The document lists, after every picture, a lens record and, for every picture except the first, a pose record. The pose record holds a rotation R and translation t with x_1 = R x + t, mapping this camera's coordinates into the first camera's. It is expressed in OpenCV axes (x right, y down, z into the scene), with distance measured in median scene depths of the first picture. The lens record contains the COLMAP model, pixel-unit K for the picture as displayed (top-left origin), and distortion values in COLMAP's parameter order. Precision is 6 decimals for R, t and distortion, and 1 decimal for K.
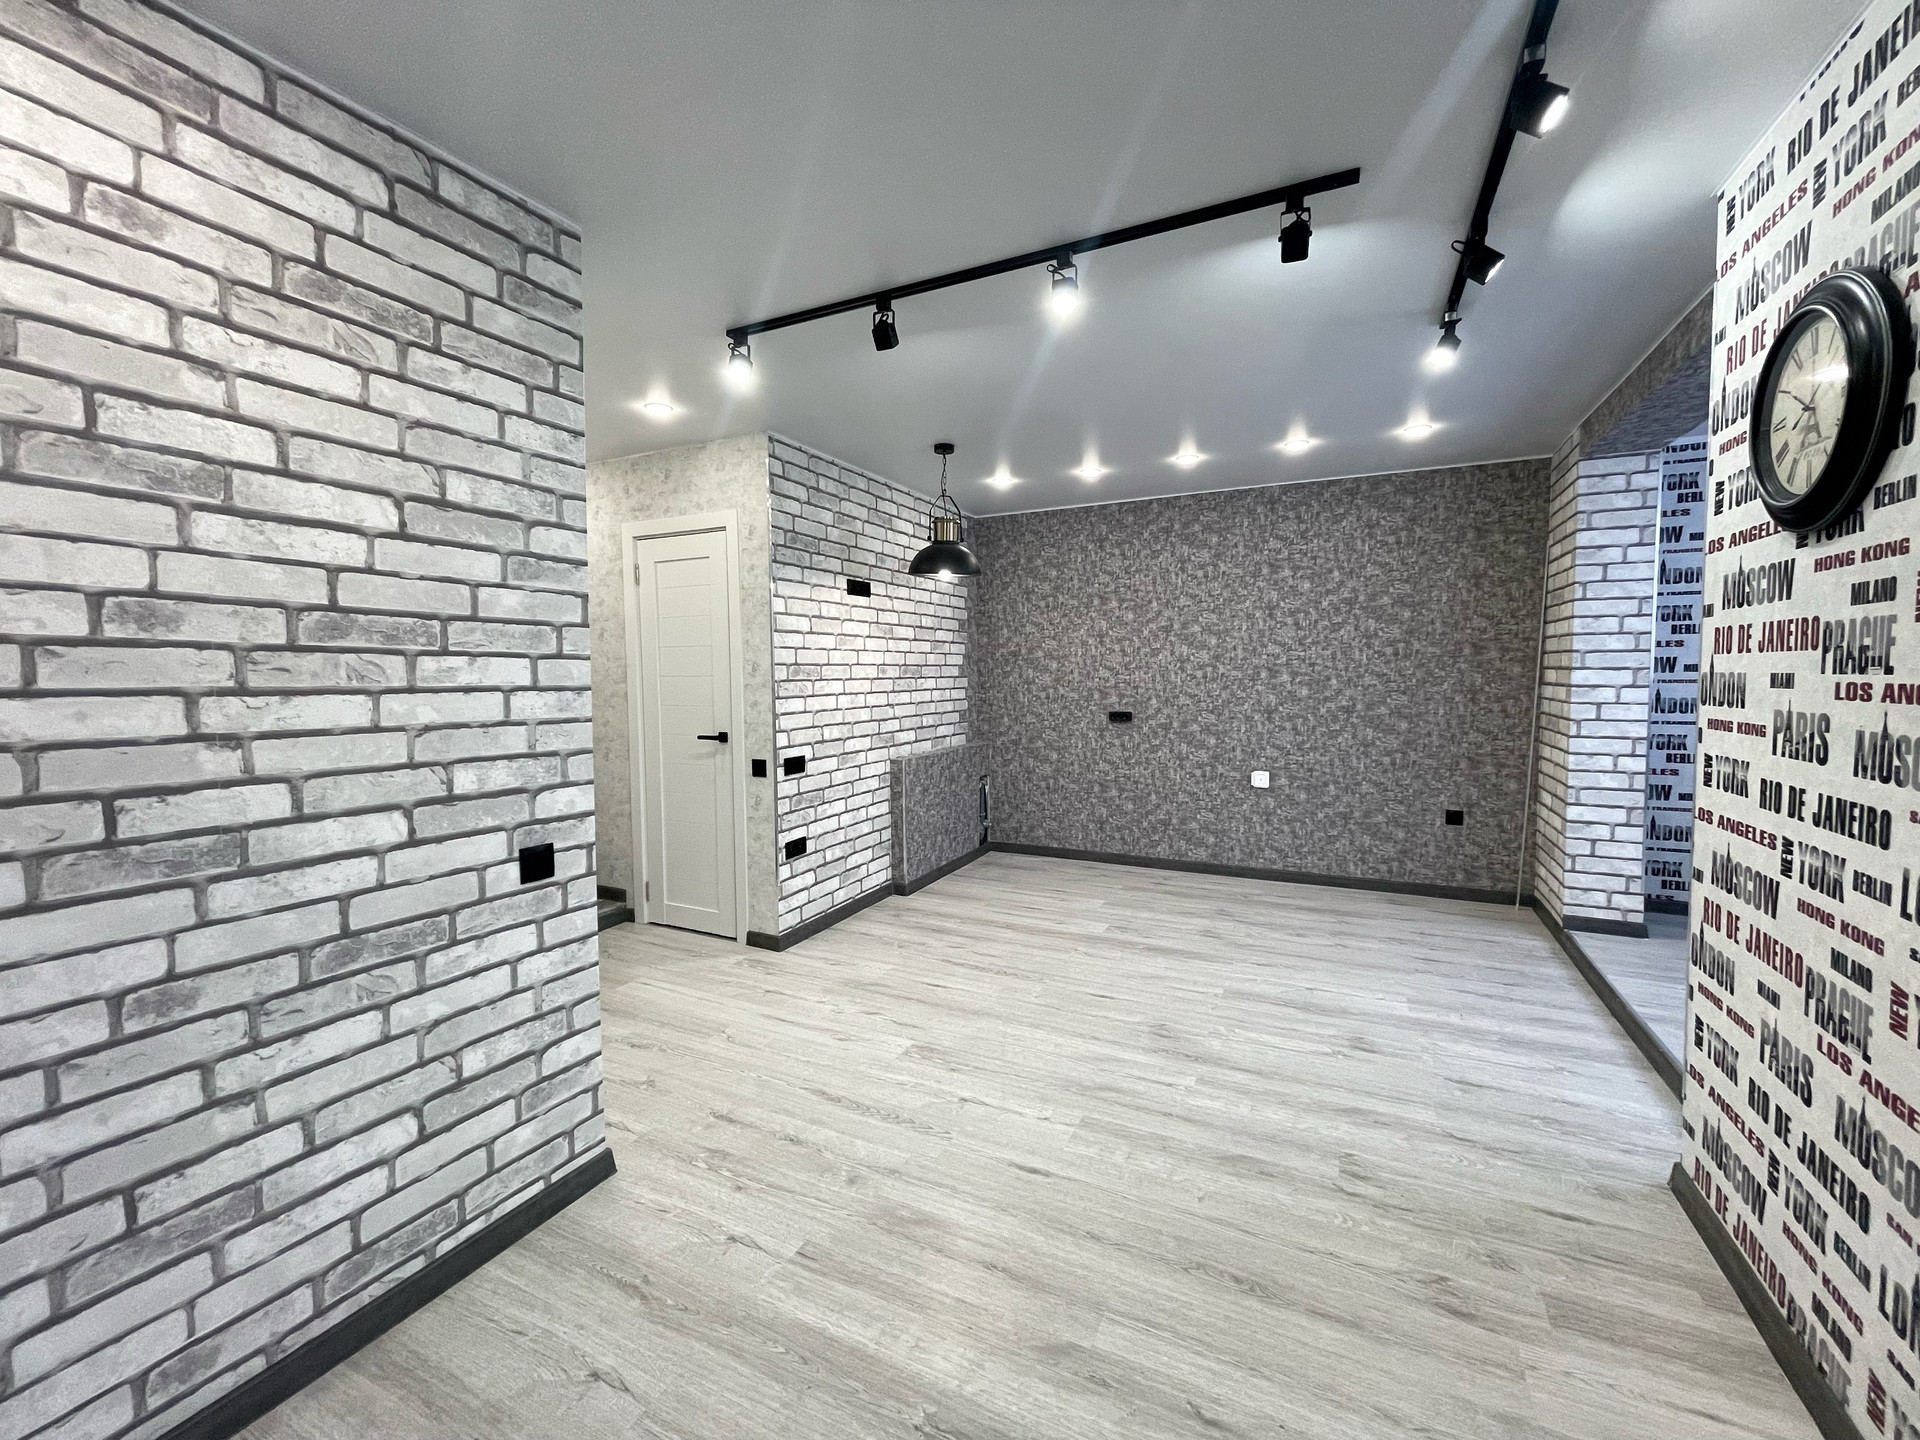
lens RADIAL K [[775.9, 0, 959.0], [0, 775.9, 711.7], [0, 0, 1]] dist [-0.000438, -0.001126]
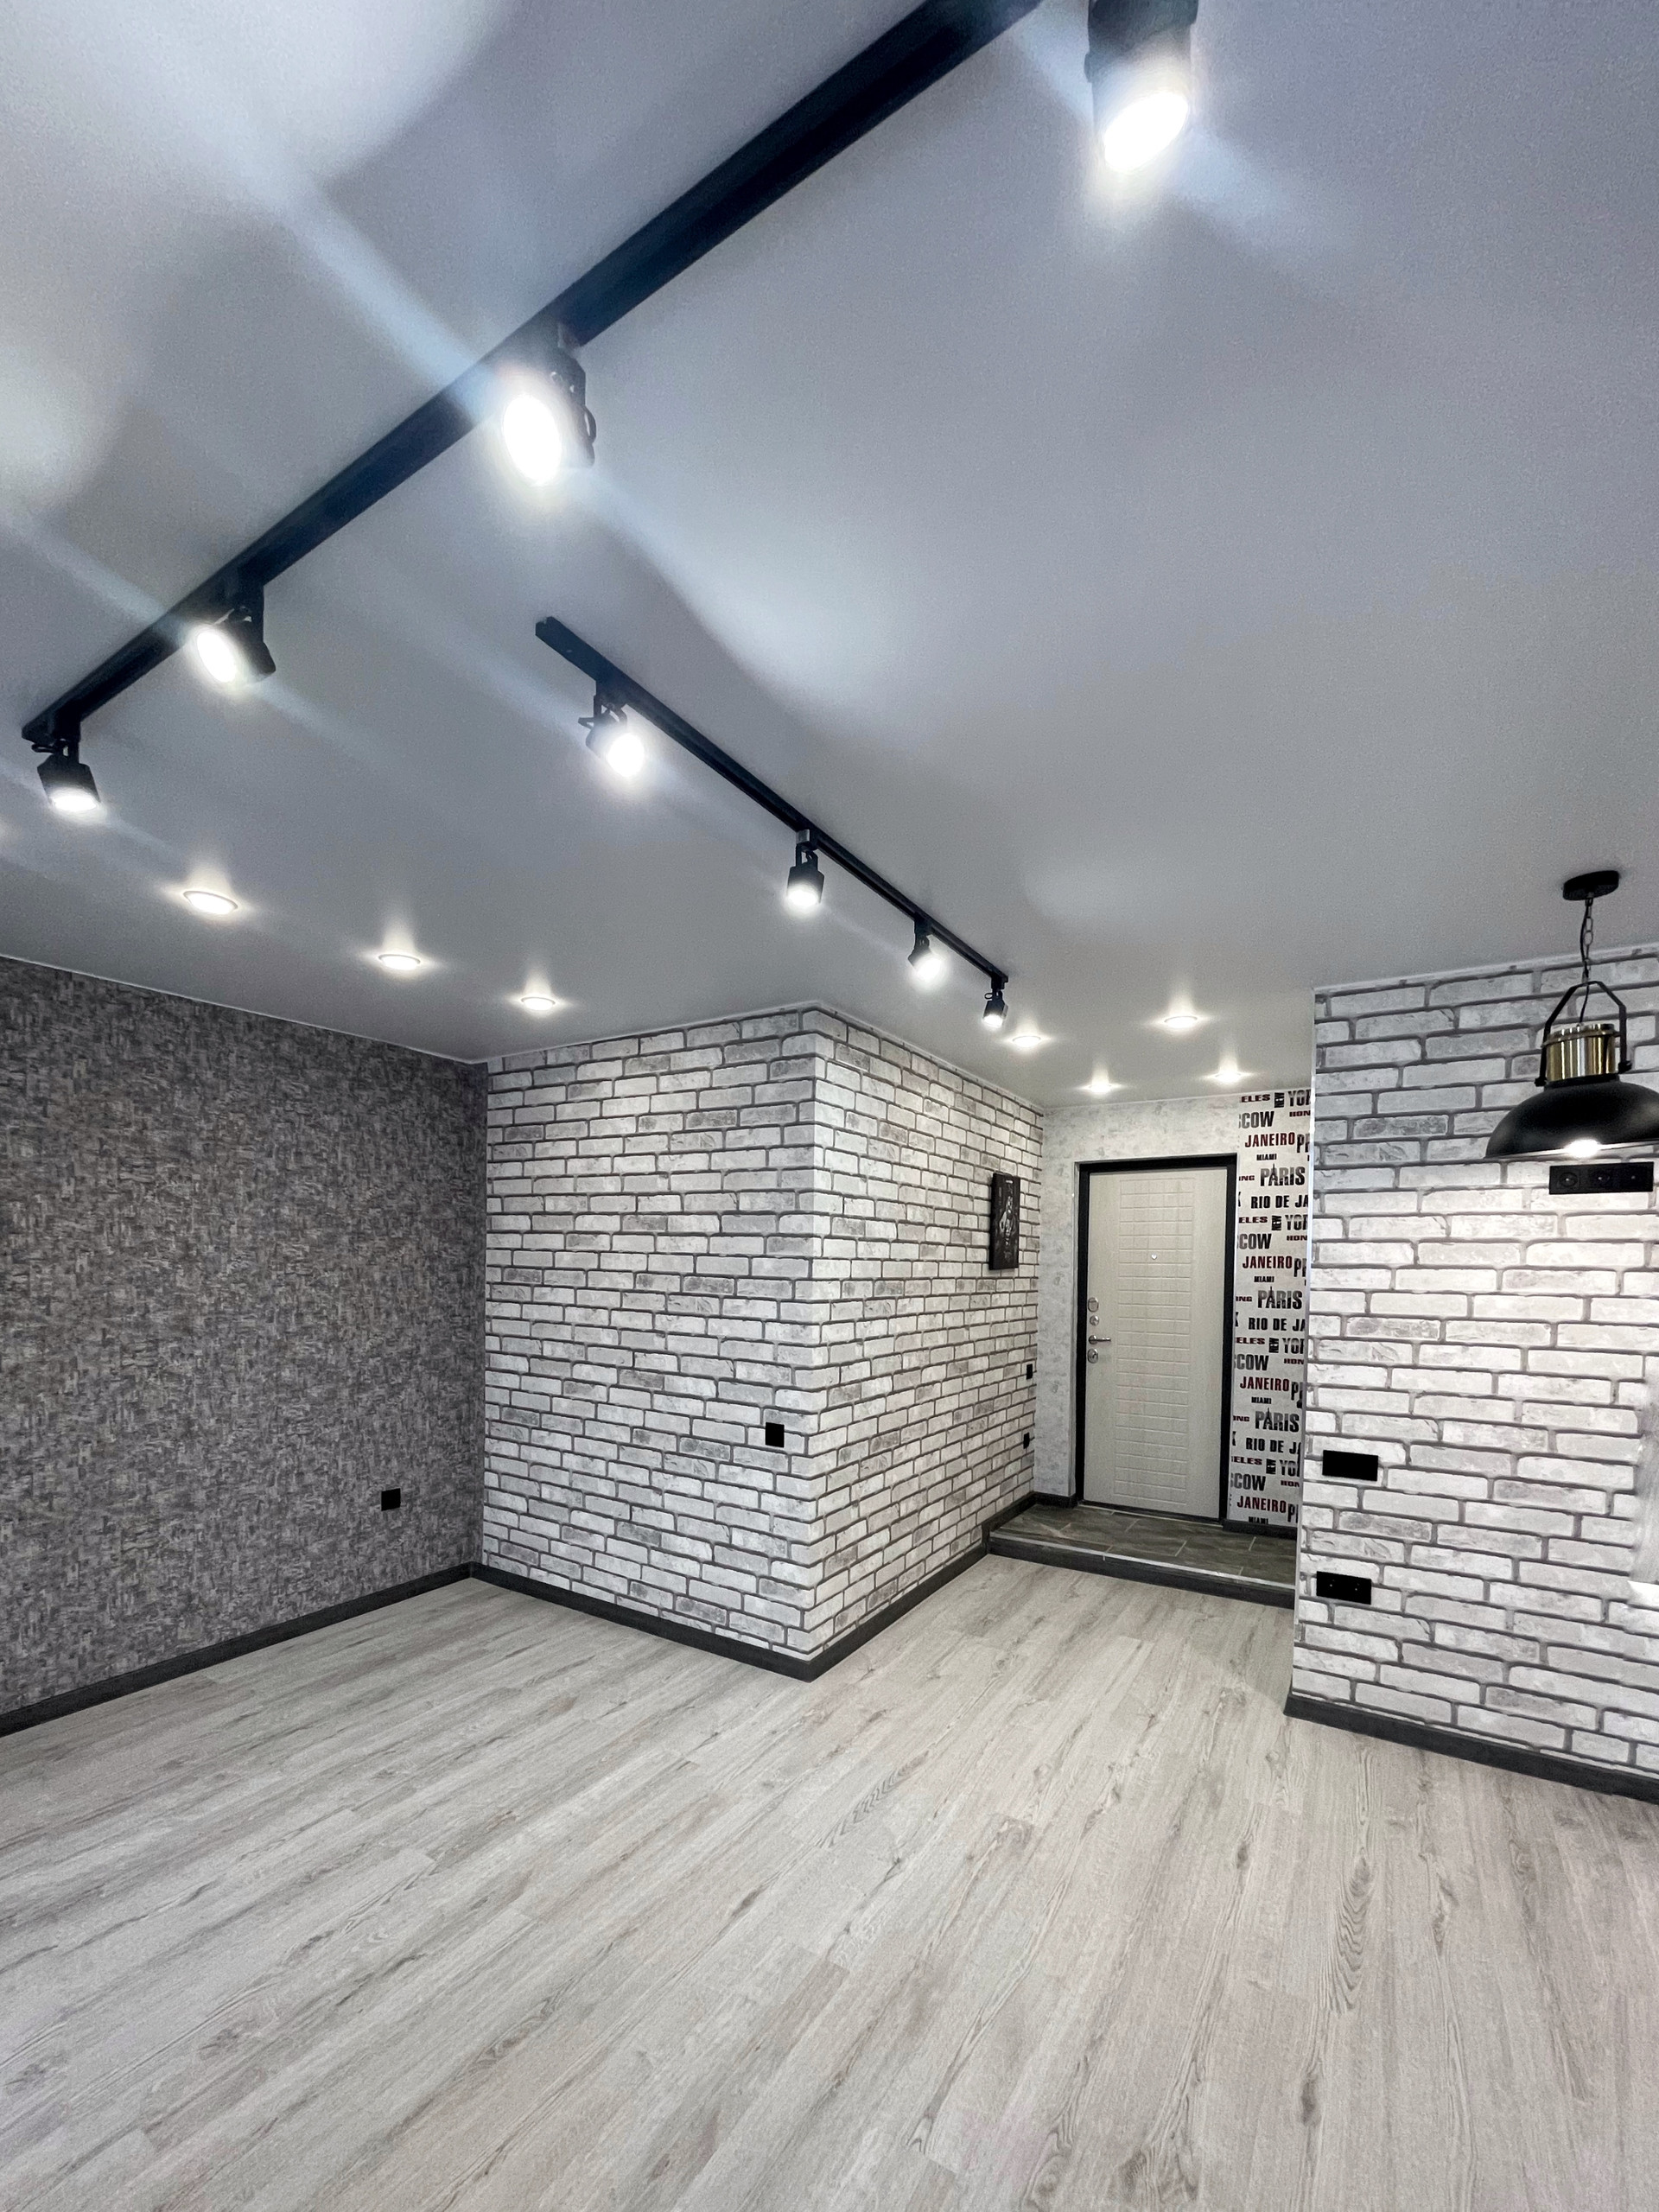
lens RADIAL K [[871.6, 0, 826.1], [0, 871.6, 1284.2], [0, 0, 1]] dist [-0.000706, -0.000086]
pose [[-0.077011, 0.032529, -0.996499, 1.064762], [-0.065294, 0.997158, 0.037597, -0.159764], [0.994890, 0.067961, -0.074669, 1.116025]]
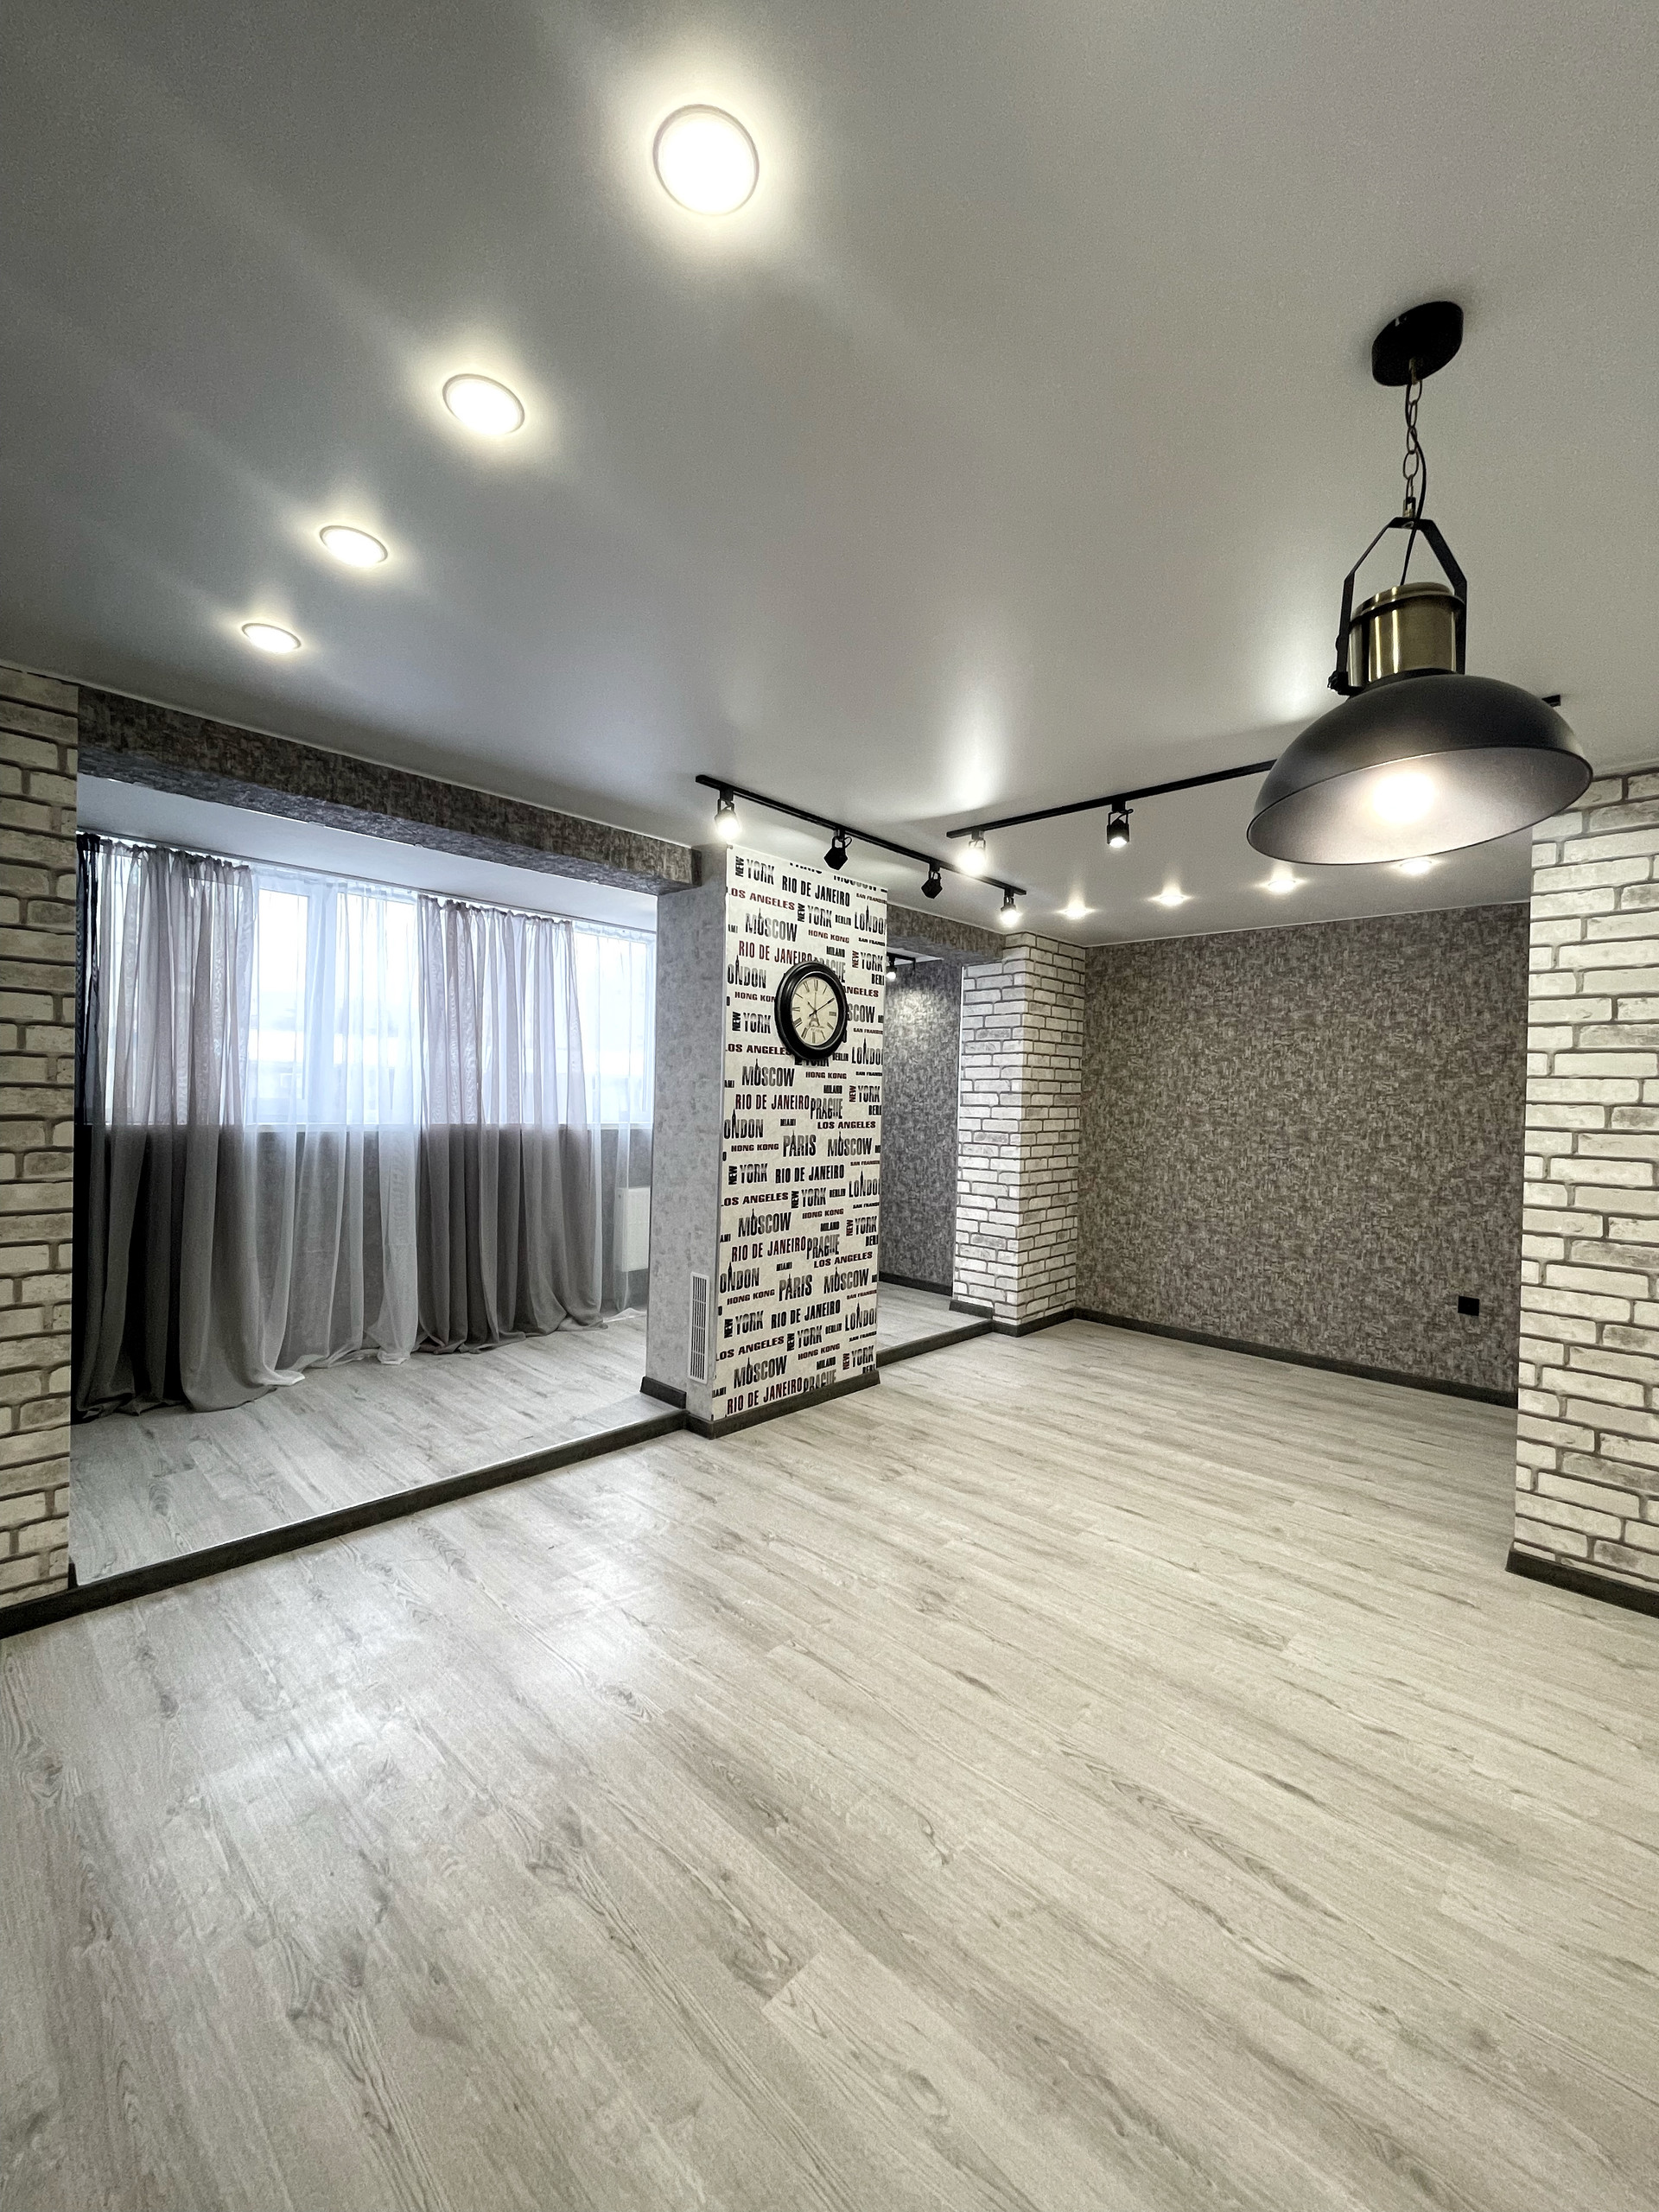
lens RADIAL K [[893.8, 0, 840.1], [0, 893.8, 1100.0], [0, 0, 1]] dist [-0.000438, -0.001126]
pose [[-0.957794, -0.016993, 0.286952, 0.142010], [-0.001399, 0.998515, 0.054460, -0.183414], [-0.287451, 0.051760, -0.956396, 2.561504]]
